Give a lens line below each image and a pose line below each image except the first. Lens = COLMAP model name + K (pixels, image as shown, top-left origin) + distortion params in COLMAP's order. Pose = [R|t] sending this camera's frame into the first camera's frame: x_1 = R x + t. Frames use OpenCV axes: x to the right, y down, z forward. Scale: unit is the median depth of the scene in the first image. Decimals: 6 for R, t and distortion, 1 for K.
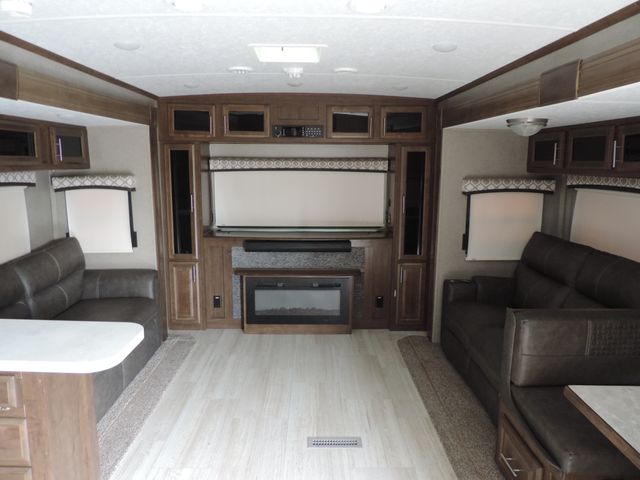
lens RADIAL K [[448.4, 0, 317.6], [0, 448.4, 240.8], [0, 0, 1]] dist [-0.031150, -0.000021]
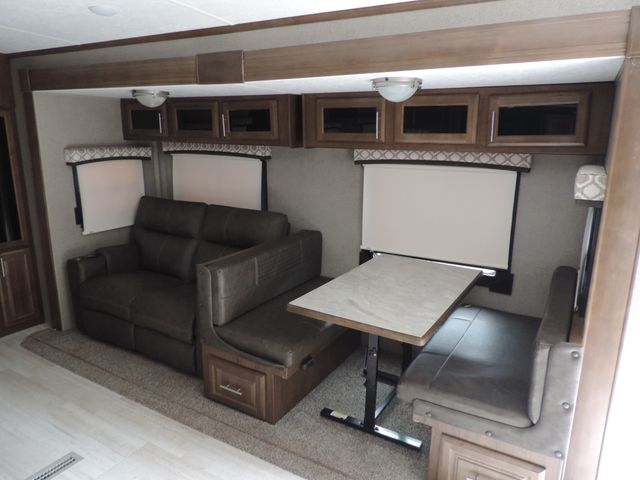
lens RADIAL K [[448.4, 0, 317.6], [0, 448.4, 240.8], [0, 0, 1]] dist [-0.031150, -0.000021]
pose [[0.509187, -0.197111, 0.837780, -0.235314], [0.129396, 0.979889, 0.151902, -0.026494], [-0.850873, 0.031059, 0.524452, 0.095308]]
